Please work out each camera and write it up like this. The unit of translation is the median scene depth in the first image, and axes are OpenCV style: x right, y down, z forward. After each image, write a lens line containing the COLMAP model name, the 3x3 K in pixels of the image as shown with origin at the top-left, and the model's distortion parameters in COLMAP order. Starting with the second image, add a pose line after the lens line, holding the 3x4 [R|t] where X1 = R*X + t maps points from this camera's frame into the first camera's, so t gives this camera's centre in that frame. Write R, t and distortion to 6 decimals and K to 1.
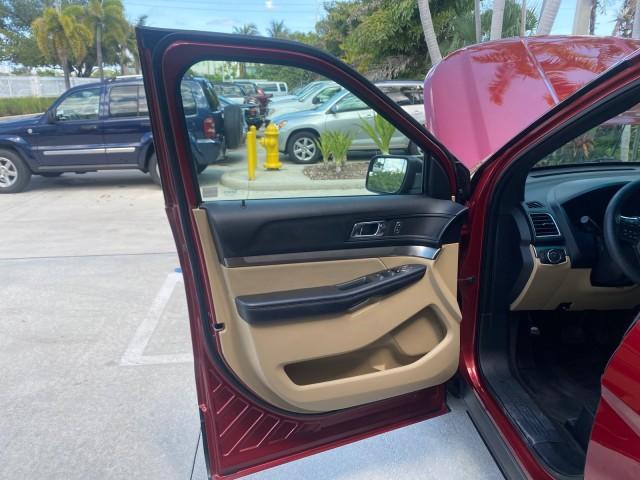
lens RADIAL K [[489.6, 0, 321.9], [0, 489.6, 237.1], [0, 0, 1]] dist [0.001450, -0.000572]
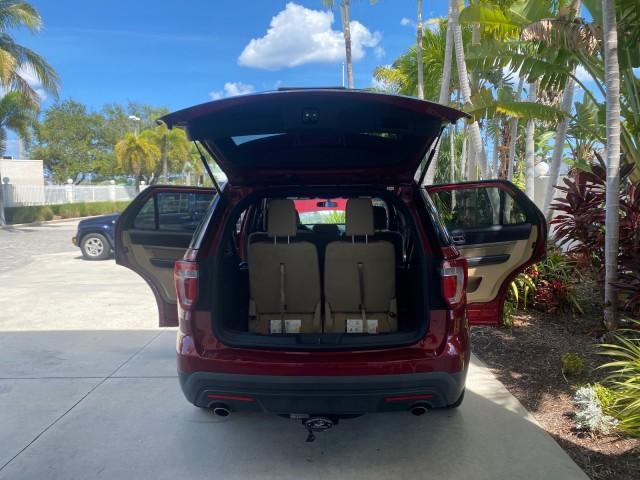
lens RADIAL K [[489.6, 0, 320.5], [0, 489.6, 240.4], [0, 0, 1]] dist [0.001450, -0.000572]
pose [[0.994577, -0.000206, -0.104007, 0.148871], [-0.019920, 0.981107, -0.192435, 0.082942], [0.102082, 0.193463, 0.975782, -0.293078]]
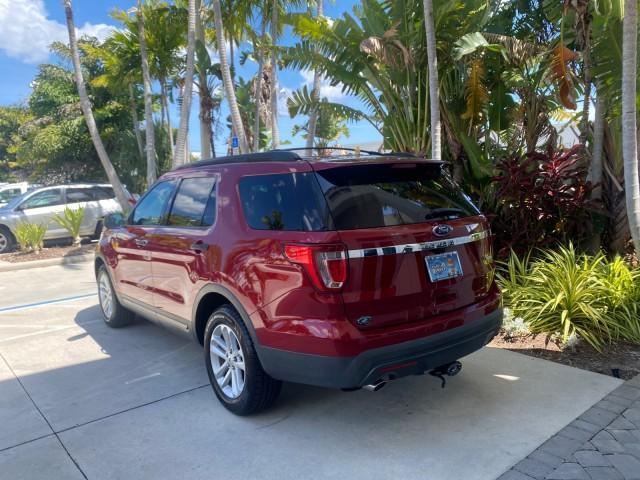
lens RADIAL K [[489.6, 0, 317.5], [0, 489.6, 238.6], [0, 0, 1]] dist [0.001450, -0.000572]
pose [[0.820871, -0.086717, 0.564491, -0.049670], [0.190437, 0.973398, -0.127396, 0.074960], [-0.538427, 0.212076, 0.815549, -0.252725]]
